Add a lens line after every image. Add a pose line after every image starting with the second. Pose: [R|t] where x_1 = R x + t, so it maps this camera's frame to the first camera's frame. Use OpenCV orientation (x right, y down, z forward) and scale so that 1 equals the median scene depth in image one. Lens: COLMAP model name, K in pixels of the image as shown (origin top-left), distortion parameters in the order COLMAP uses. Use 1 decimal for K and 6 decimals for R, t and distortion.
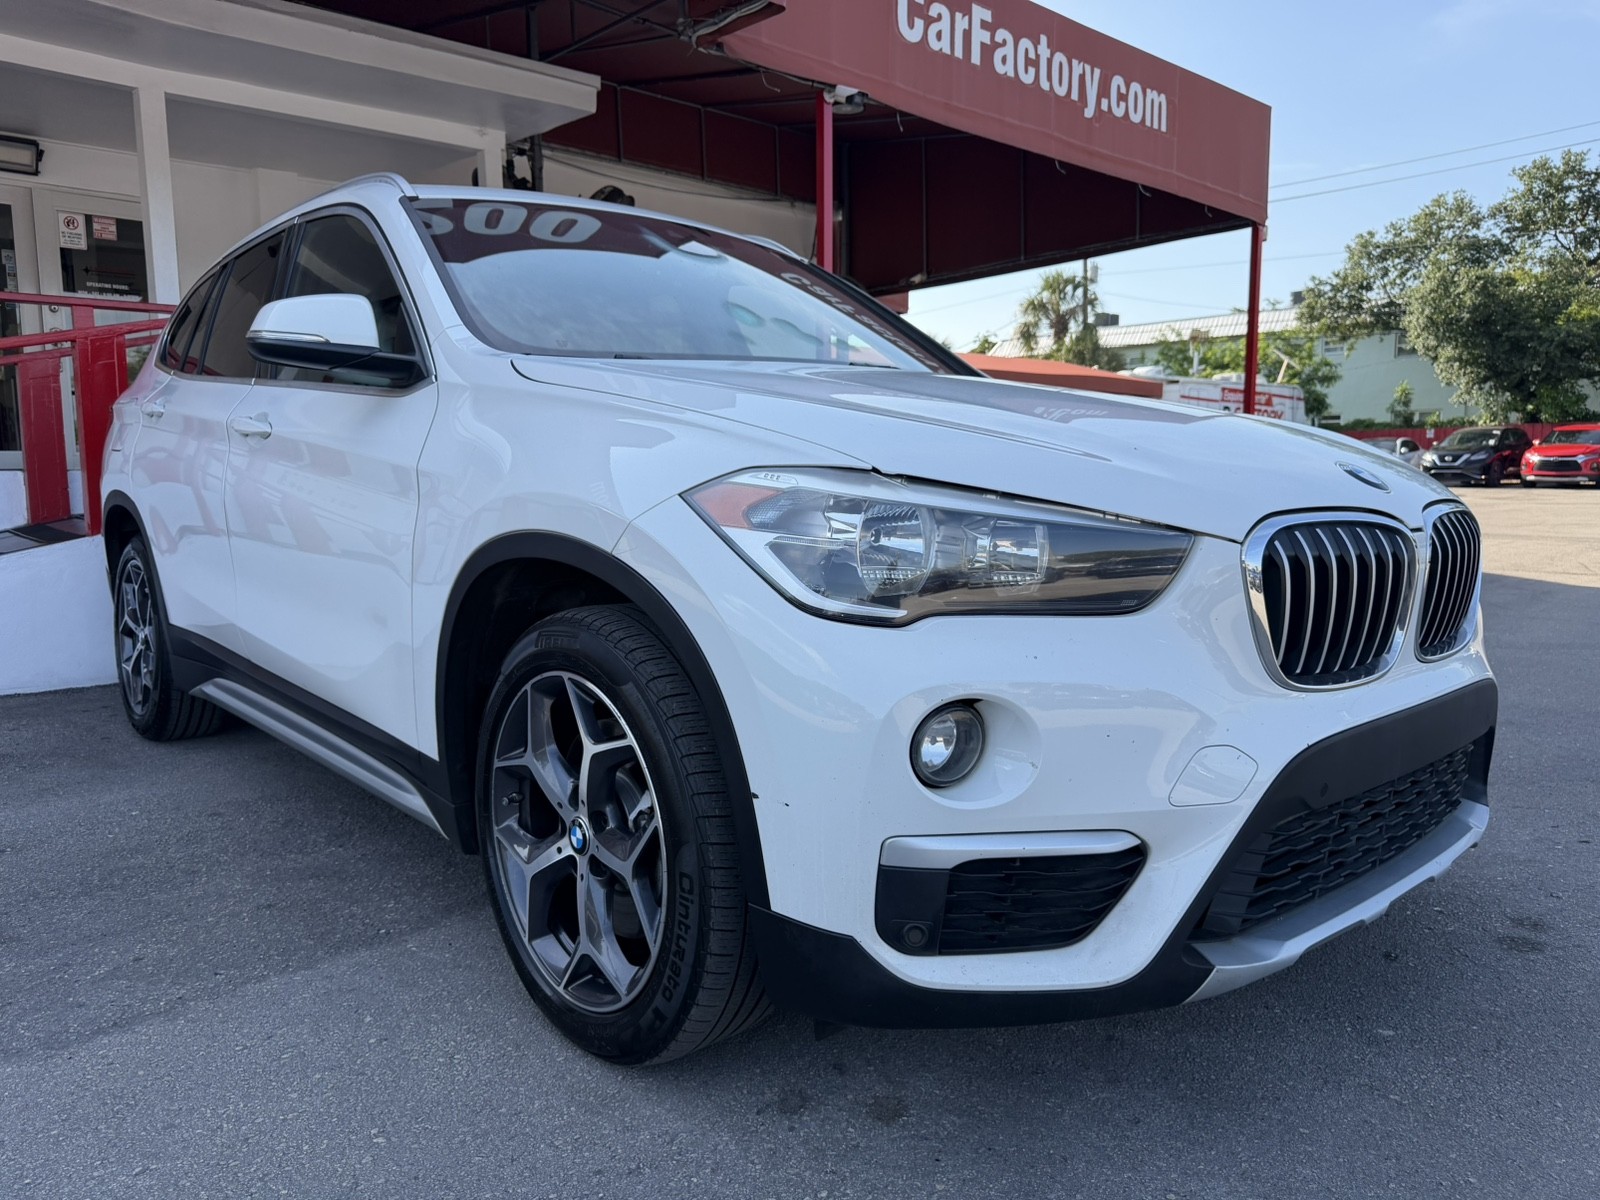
lens RADIAL K [[1125.6, 0, 800.0], [0, 1125.6, 597.6], [0, 0, 1]] dist [0.023288, -0.019491]
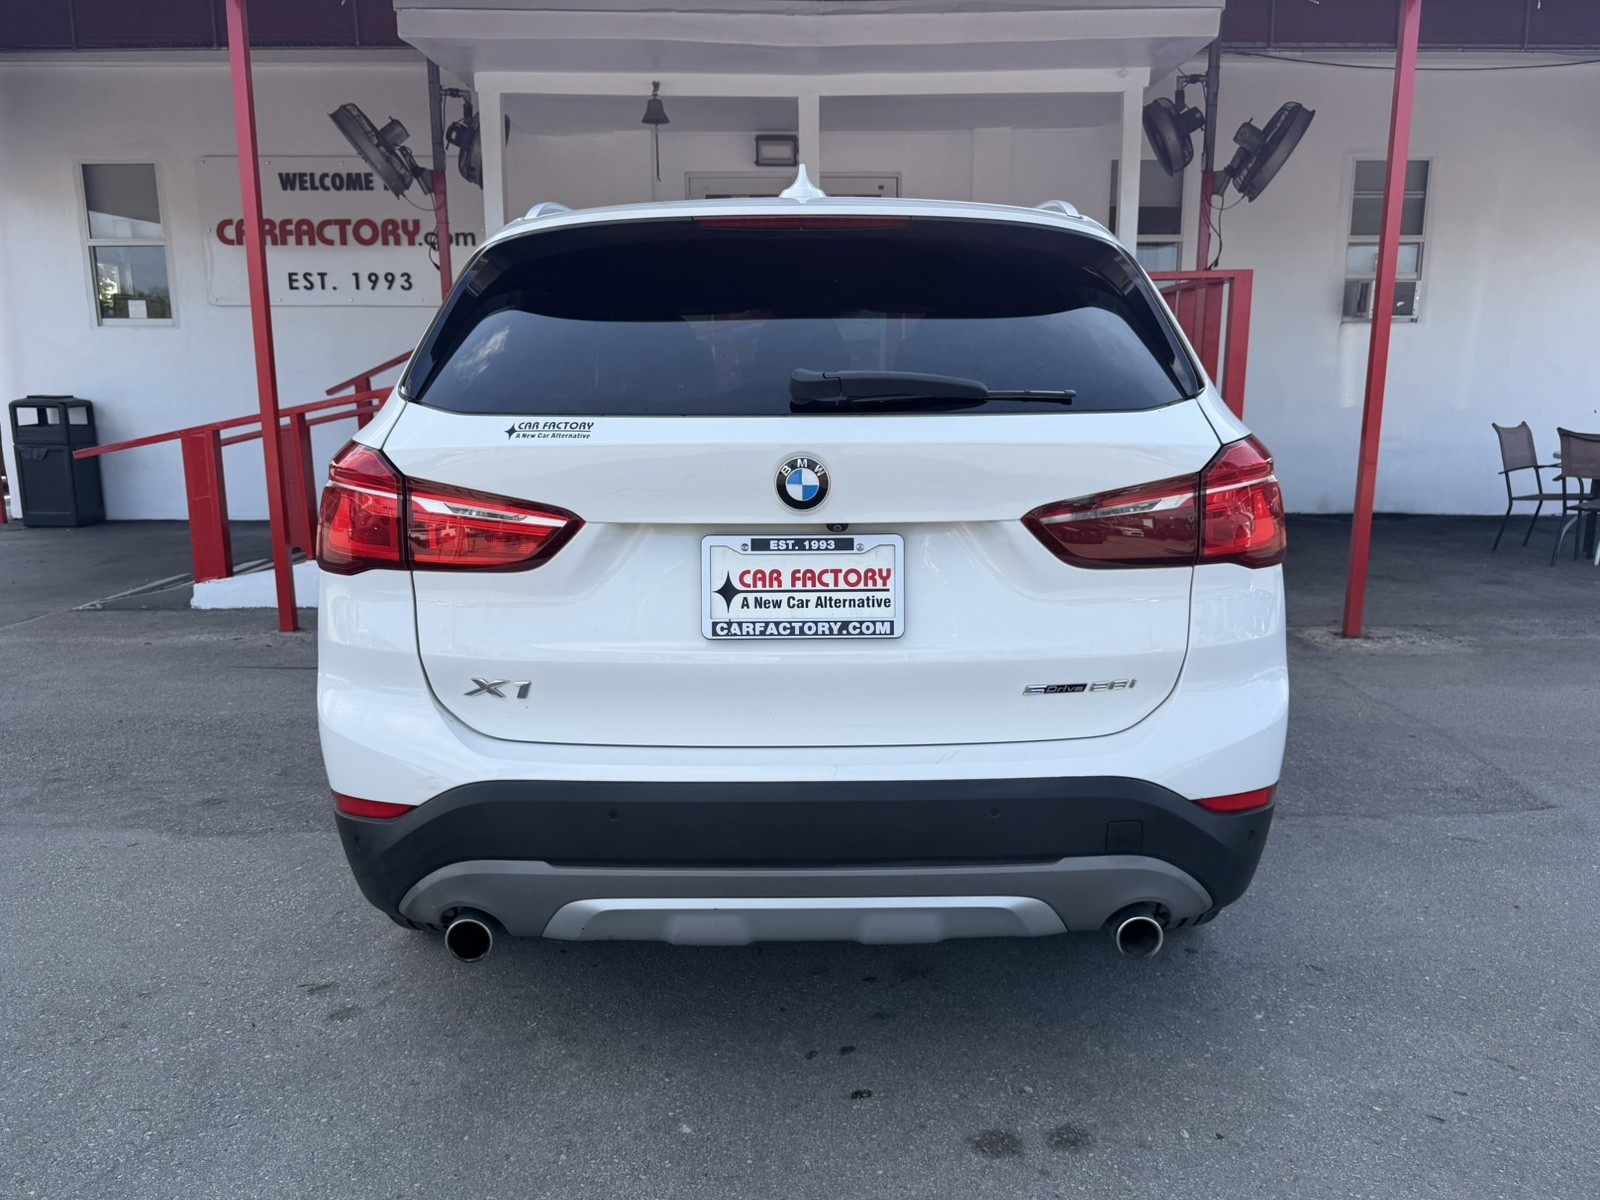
lens RADIAL K [[1218.7, 0, 821.4], [0, 1218.7, 635.8], [0, 0, 1]] dist [0.023797, -0.027728]
pose [[0.739136, 0.148069, -0.657080, 0.418022], [-0.086954, 0.988351, 0.124906, -0.073919], [0.667920, -0.035187, 0.743400, 0.075857]]
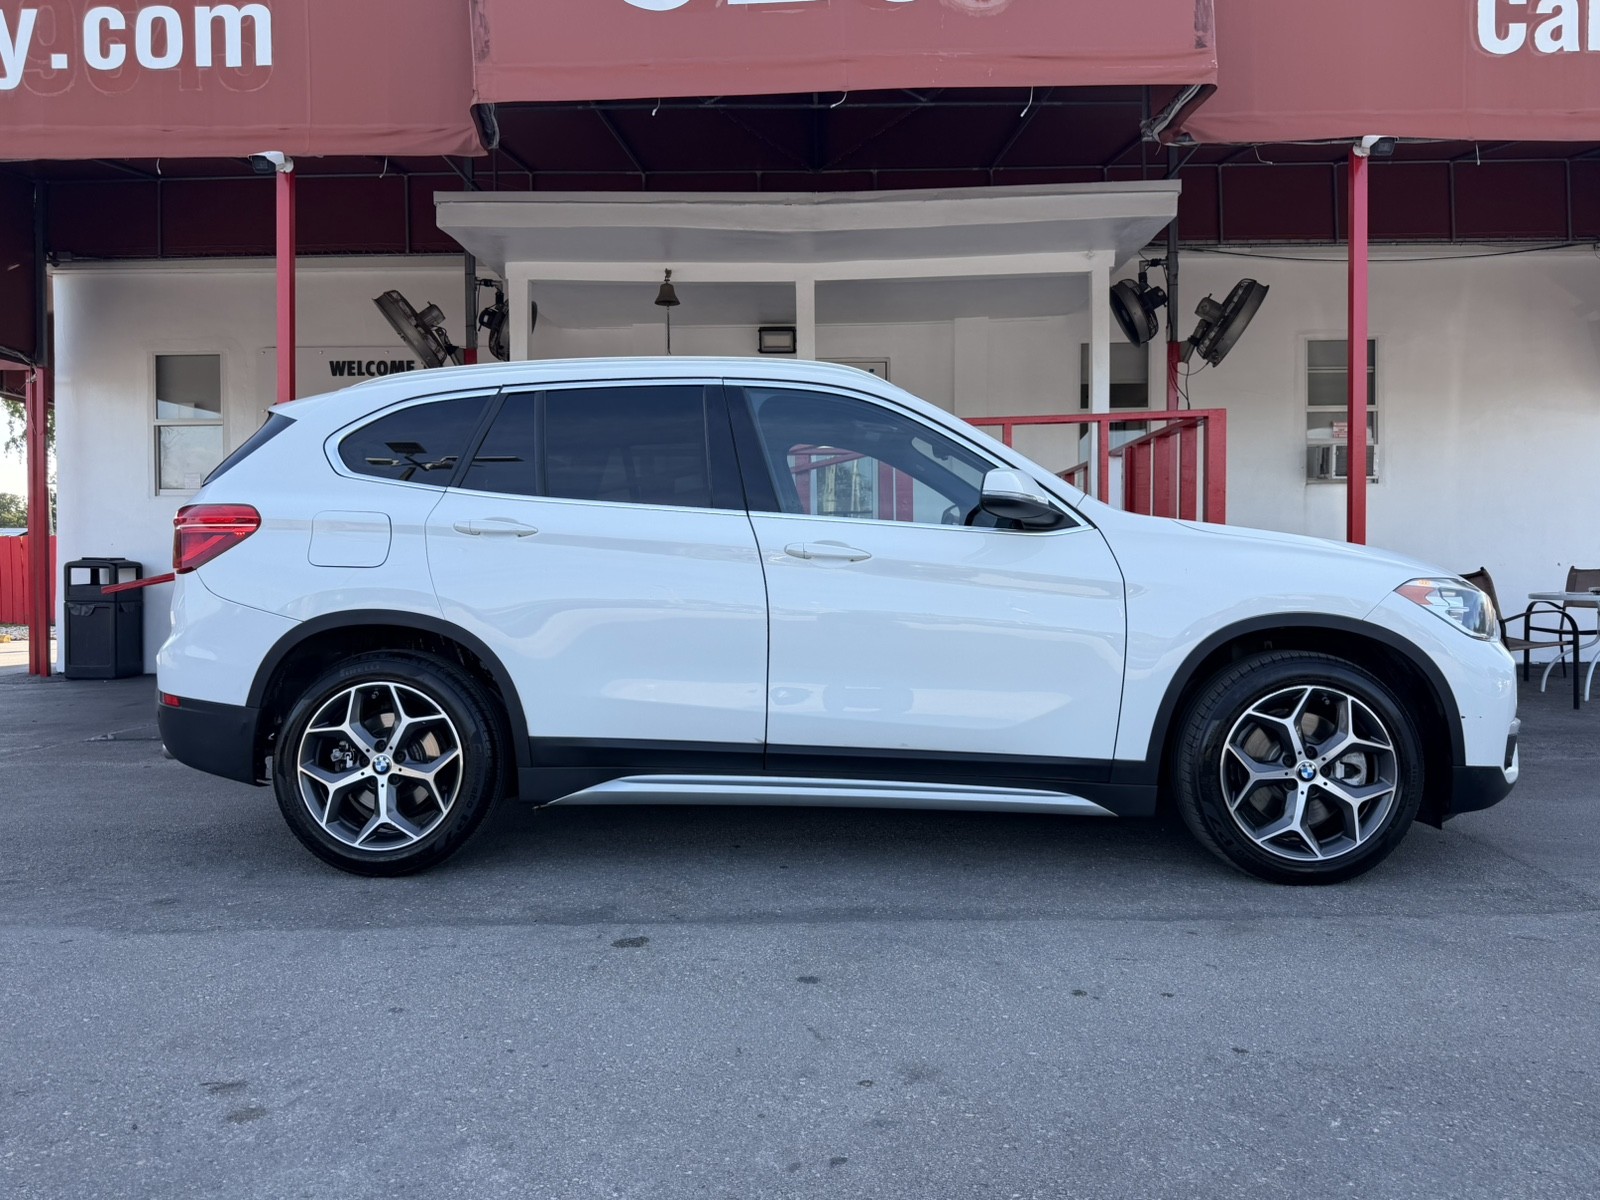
lens RADIAL K [[1125.6, 0, 797.2], [0, 1125.6, 598.9], [0, 0, 1]] dist [0.023288, -0.019491]
pose [[0.723864, 0.020046, -0.689652, 0.377969], [-0.082570, 0.994911, -0.057748, -0.018760], [0.684984, 0.098746, 0.721835, 0.135952]]
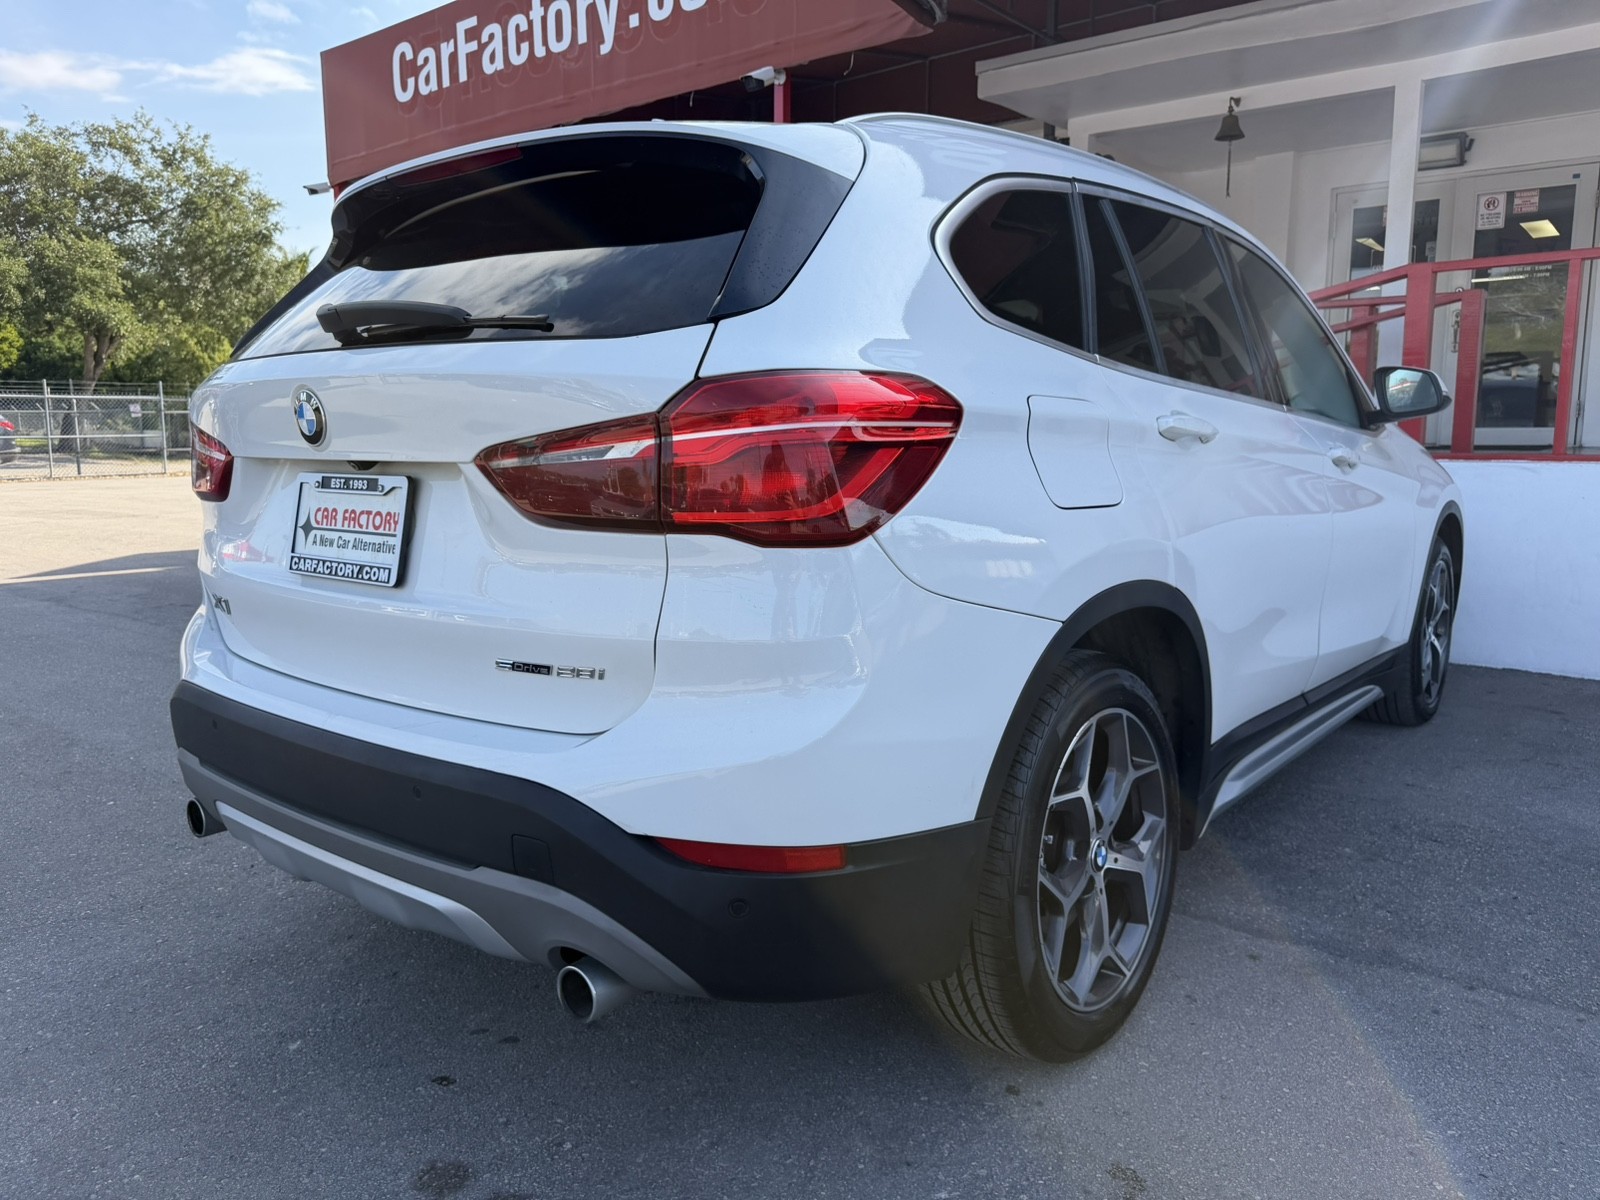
lens RADIAL K [[1125.6, 0, 812.6], [0, 1125.6, 599.7], [0, 0, 1]] dist [0.023288, -0.019491]
pose [[0.154772, 0.160560, -0.974816, 0.519305], [-0.118090, 0.982638, 0.143099, -0.085018], [0.980867, 0.092968, 0.171046, 0.413652]]
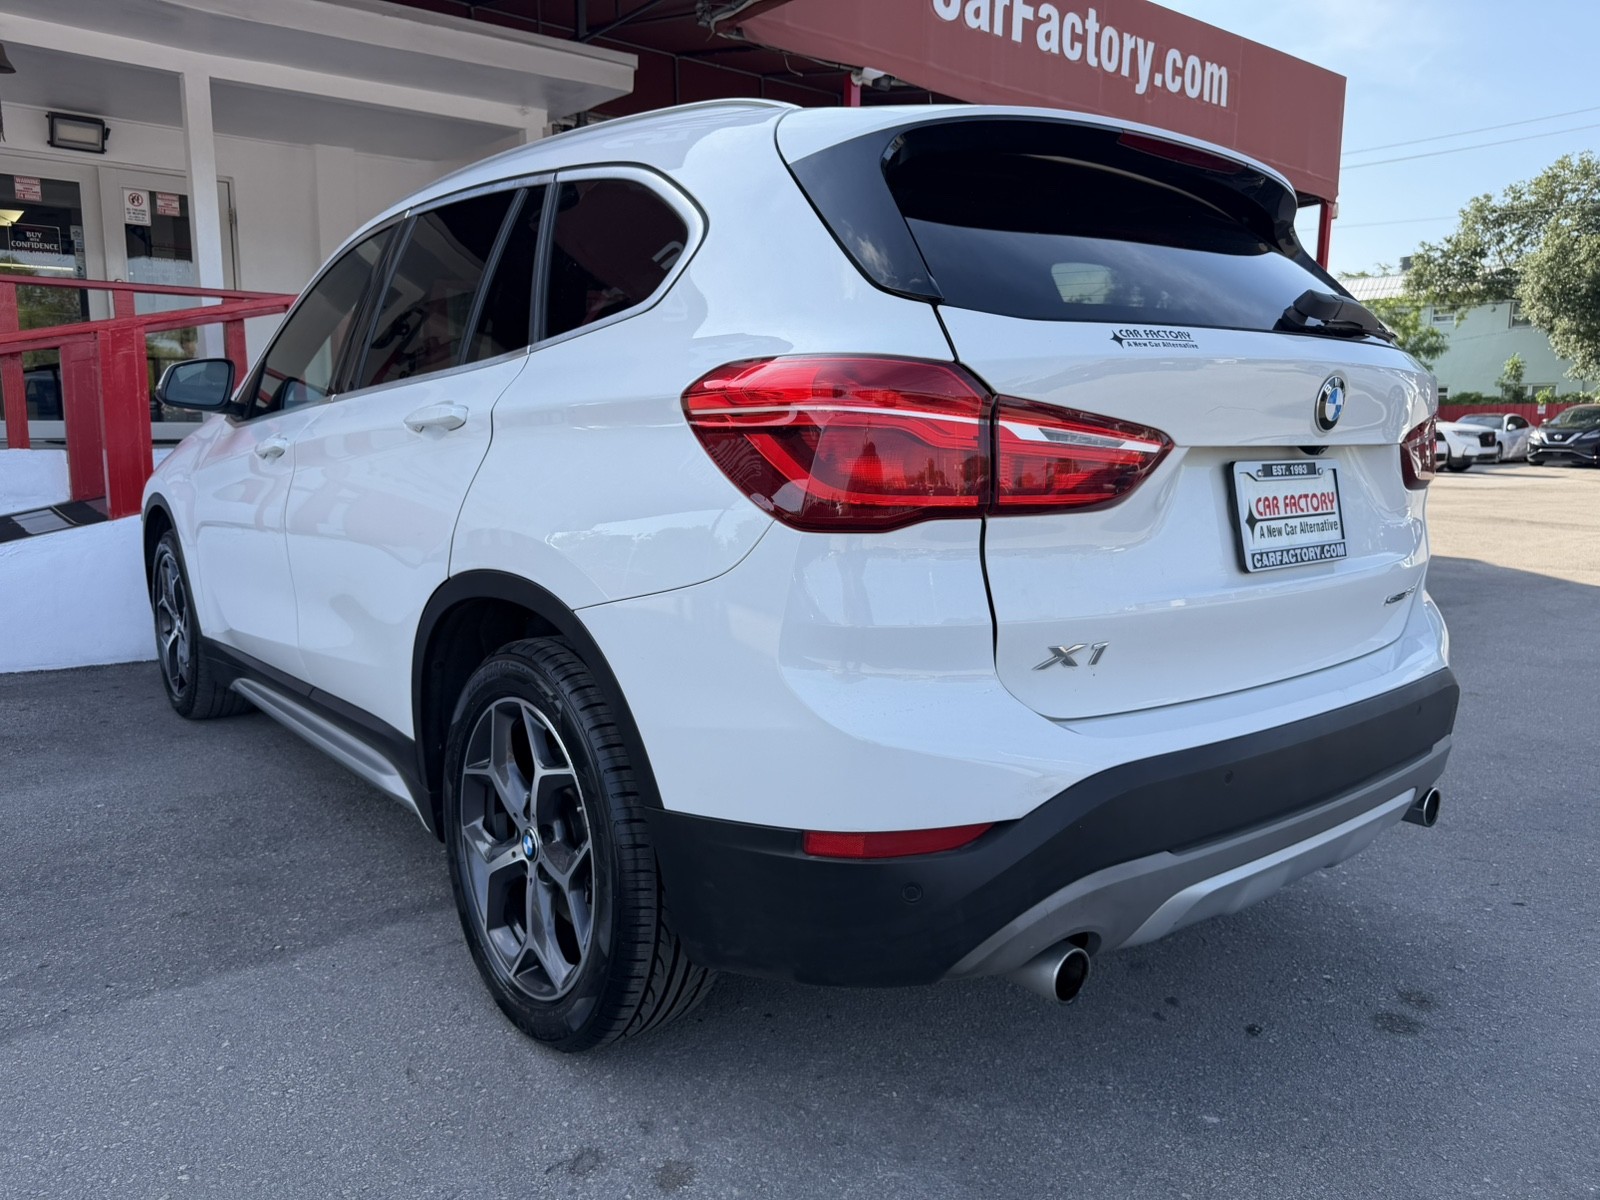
lens RADIAL K [[1125.6, 0, 792.4], [0, 1125.6, 601.8], [0, 0, 1]] dist [0.023288, -0.019491]
pose [[0.997081, 0.028372, -0.070878, 0.060093], [-0.025960, 0.999059, 0.034735, -0.025401], [0.071797, -0.032794, 0.996880, 0.002282]]
